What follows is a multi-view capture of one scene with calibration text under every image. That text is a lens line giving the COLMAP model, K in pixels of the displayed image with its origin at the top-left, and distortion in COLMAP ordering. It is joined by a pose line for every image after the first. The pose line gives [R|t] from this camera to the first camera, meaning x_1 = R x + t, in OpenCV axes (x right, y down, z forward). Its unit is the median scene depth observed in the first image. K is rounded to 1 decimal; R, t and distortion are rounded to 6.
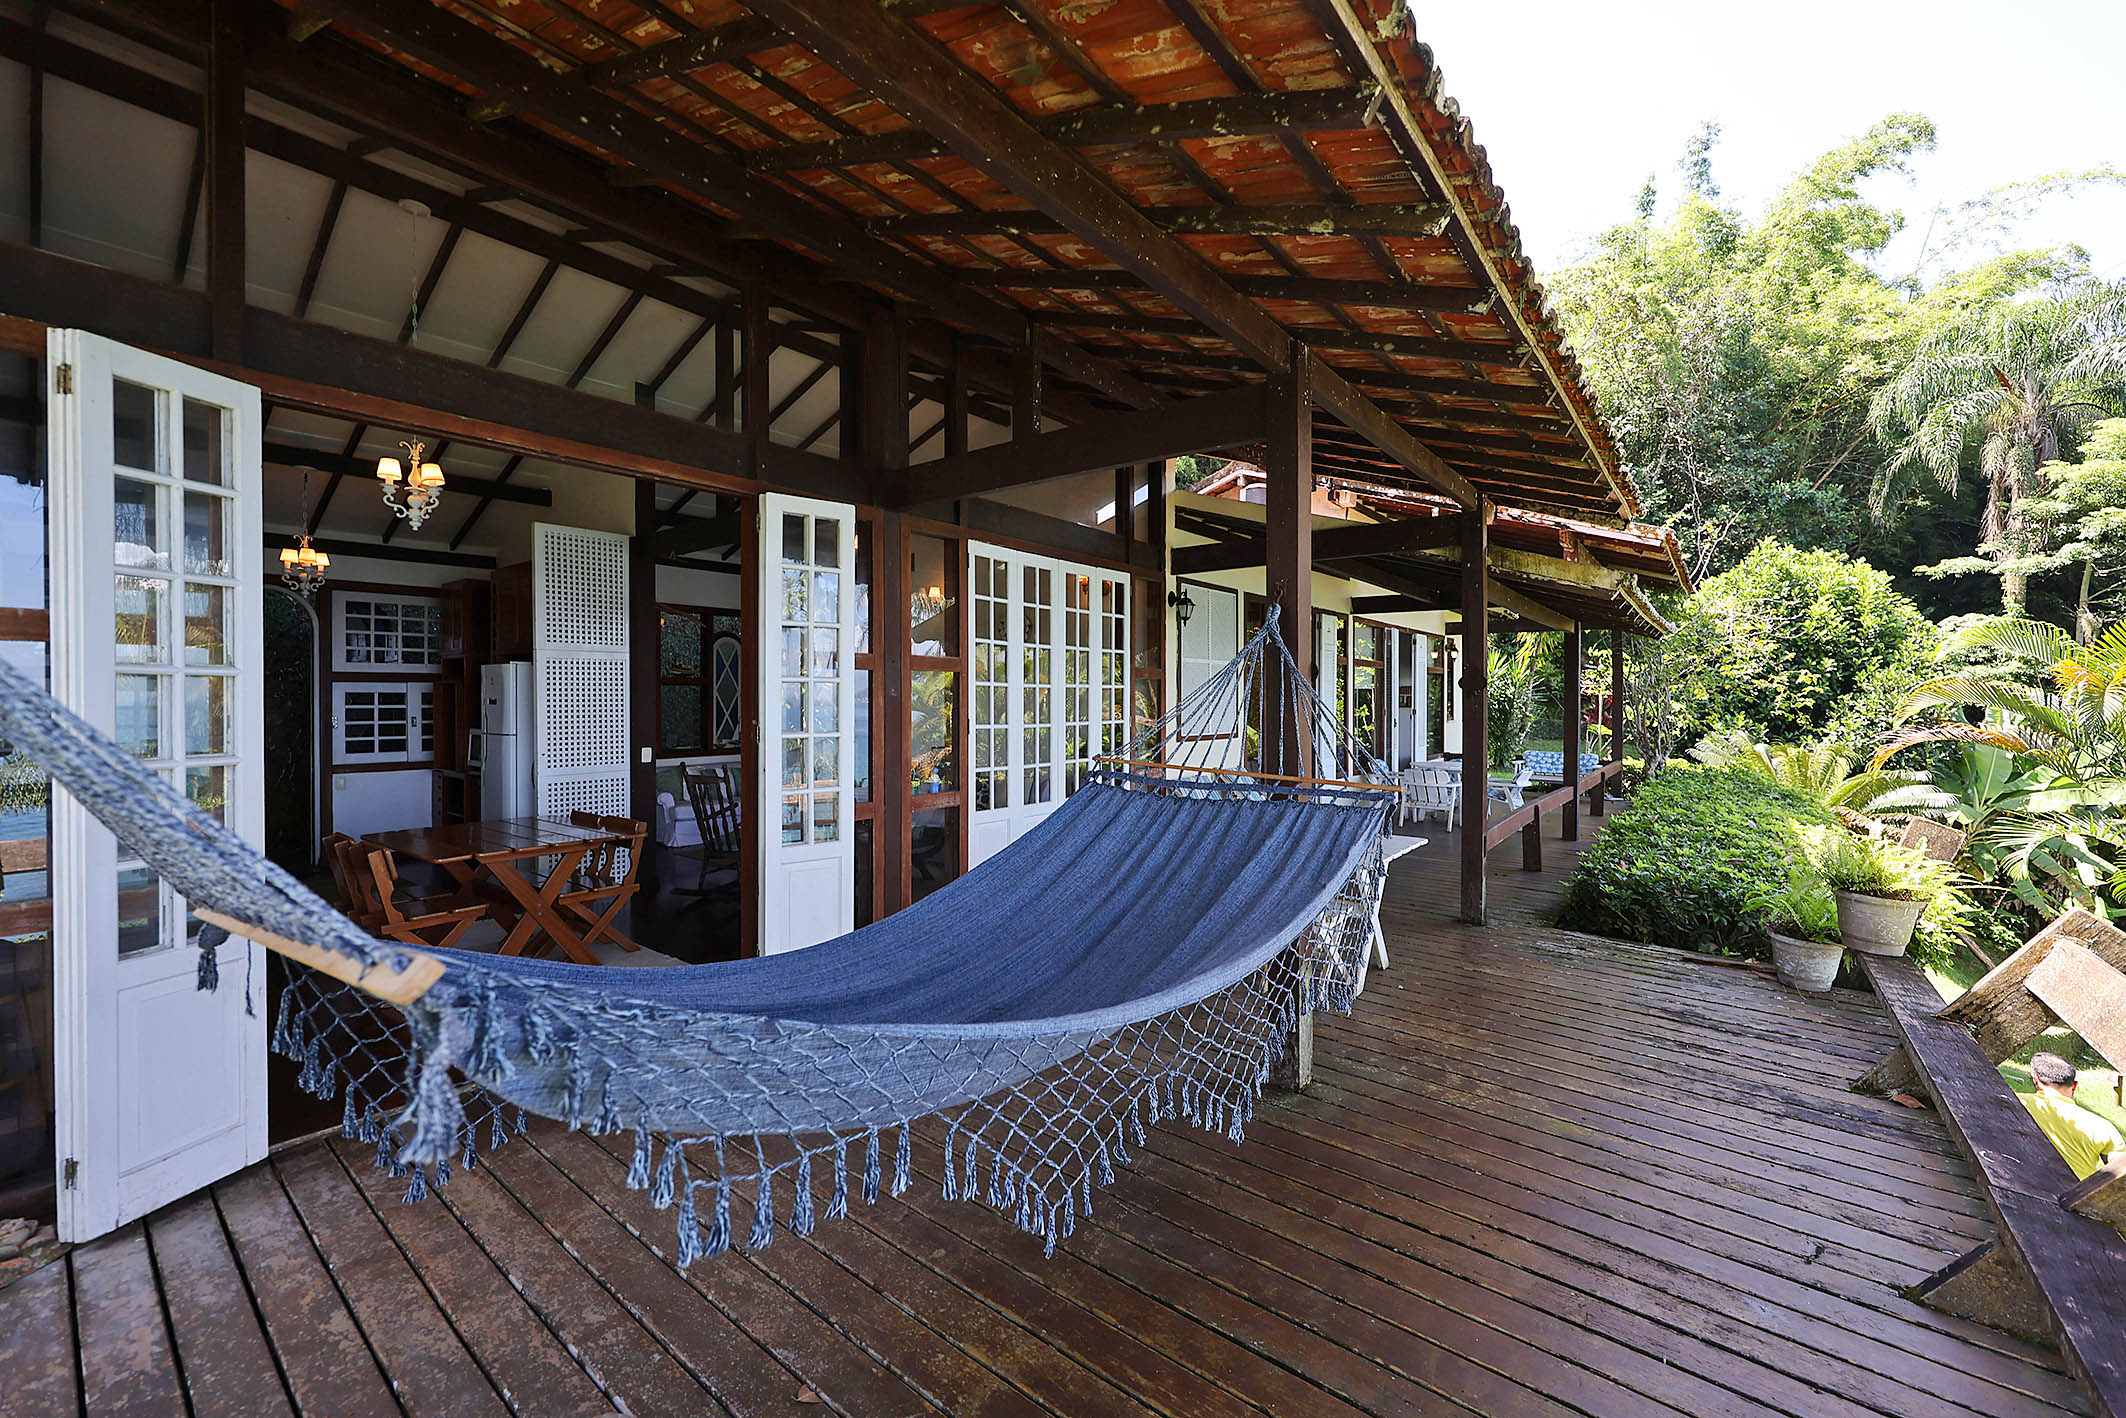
lens RADIAL K [[850.2, 0, 1060.9], [0, 850.2, 705.3], [0, 0, 1]] dist [-0.001941, 0.000590]
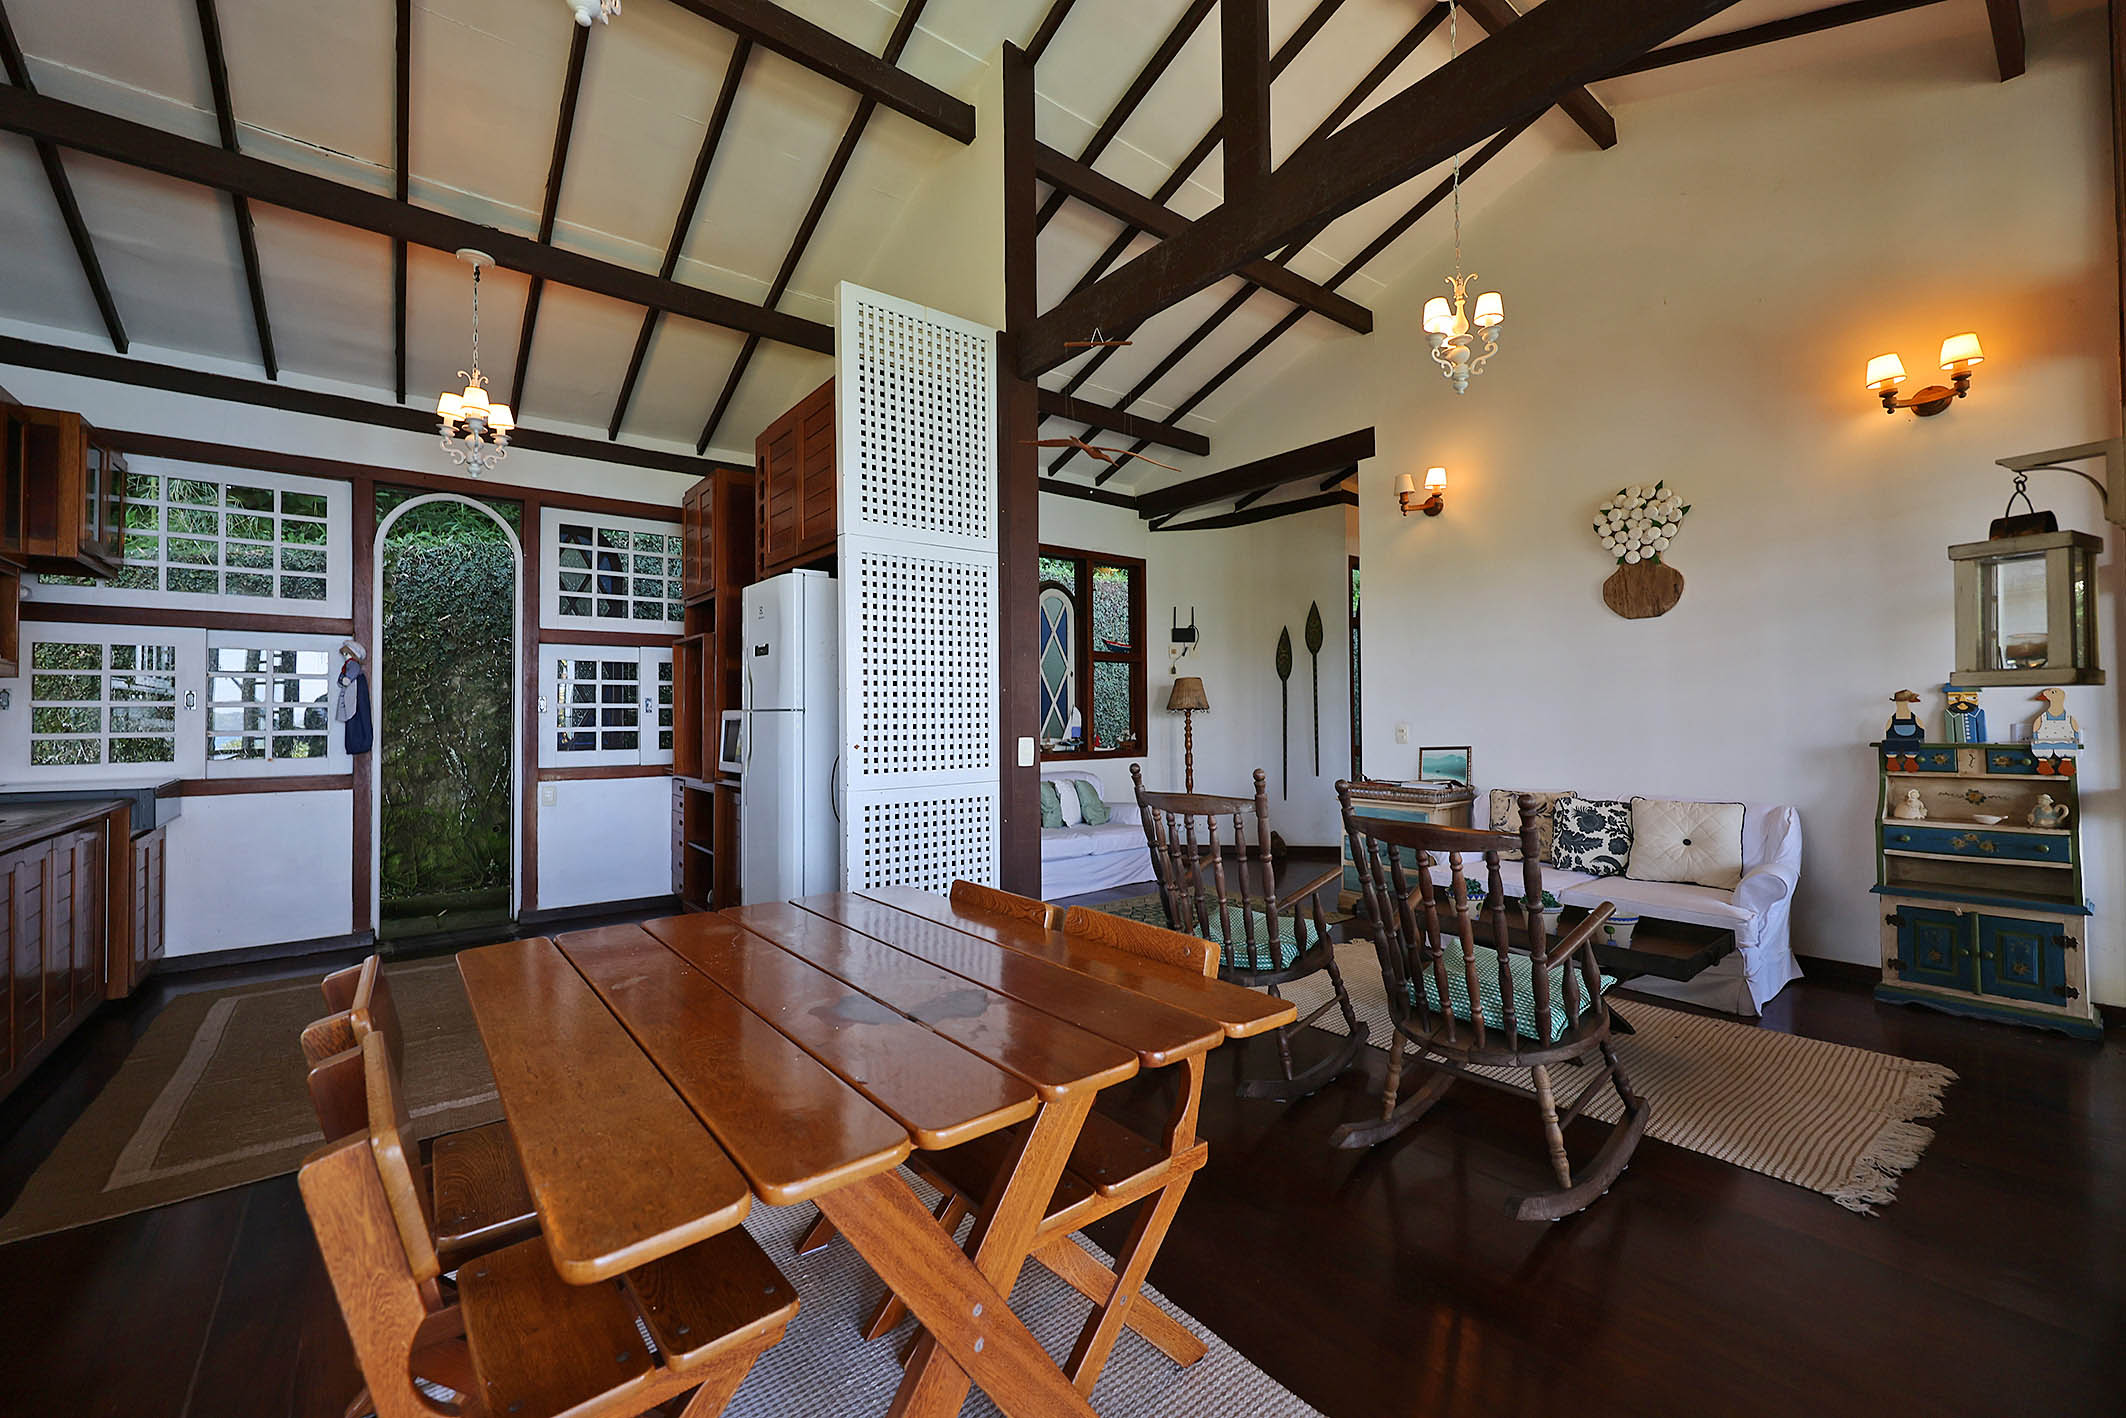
lens RADIAL K [[850.2, 0, 1059.5], [0, 850.2, 704.7], [0, 0, 1]] dist [-0.001941, 0.000590]
pose [[0.974371, -0.008325, -0.224795, -0.301653], [0.003766, 0.999779, -0.020704, 0.034745], [0.224917, 0.019327, 0.974186, 0.429149]]
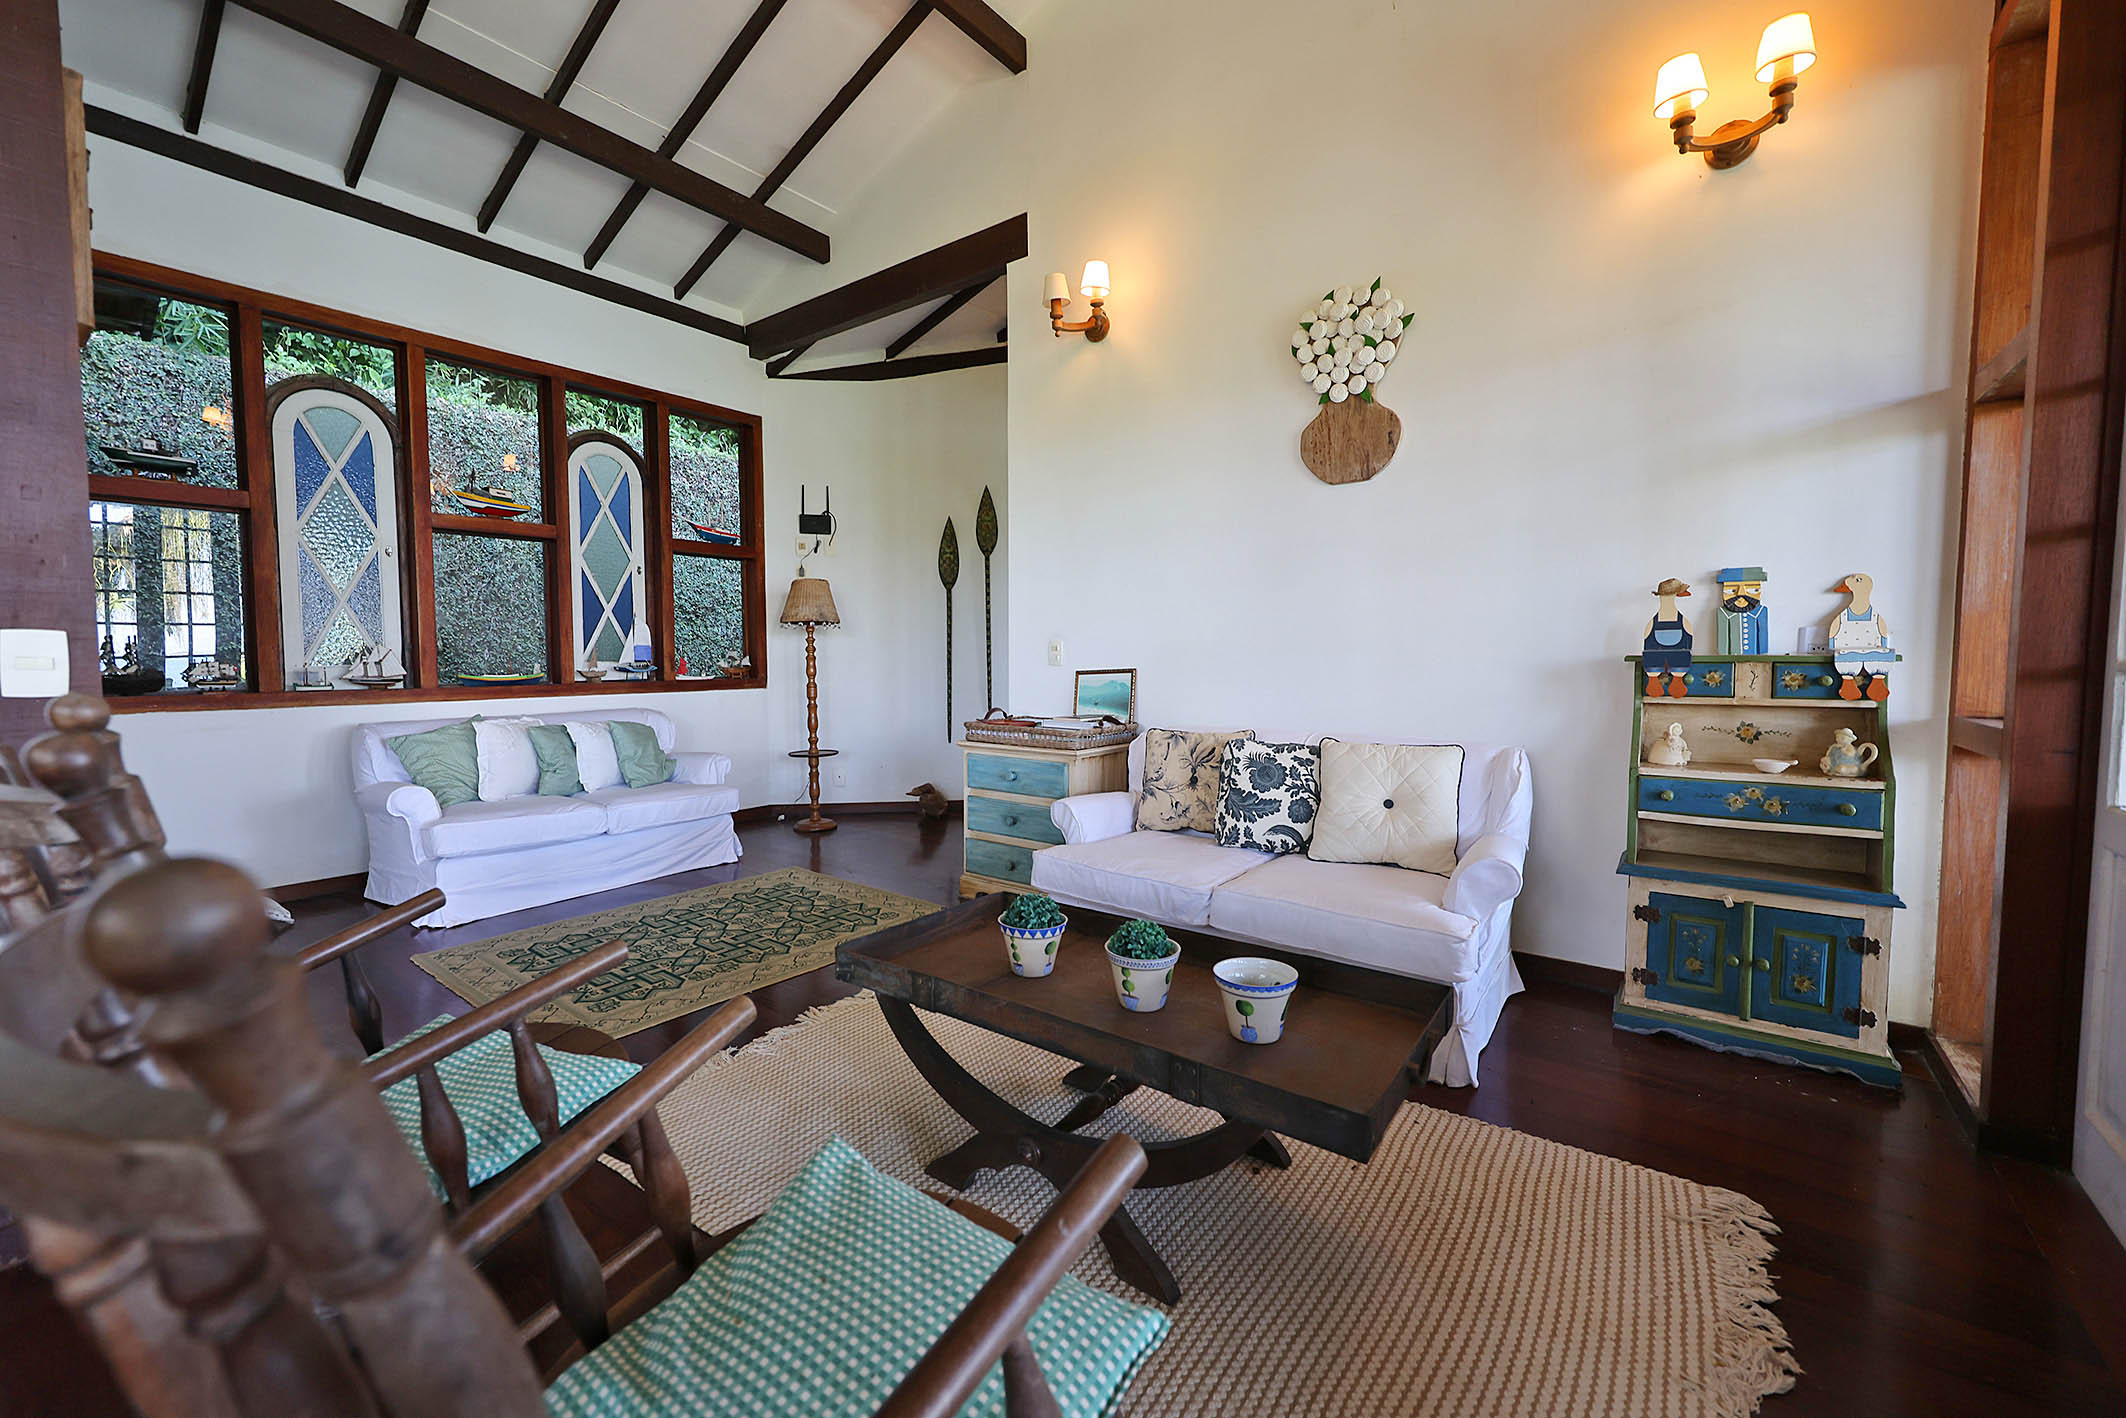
lens RADIAL K [[850.2, 0, 1063.5], [0, 850.2, 711.8], [0, 0, 1]] dist [-0.001941, 0.000590]
pose [[0.999425, -0.000455, 0.033890, -0.199053], [-0.001655, 0.998062, 0.062208, 0.048669], [-0.033853, -0.062228, 0.997488, 0.661929]]
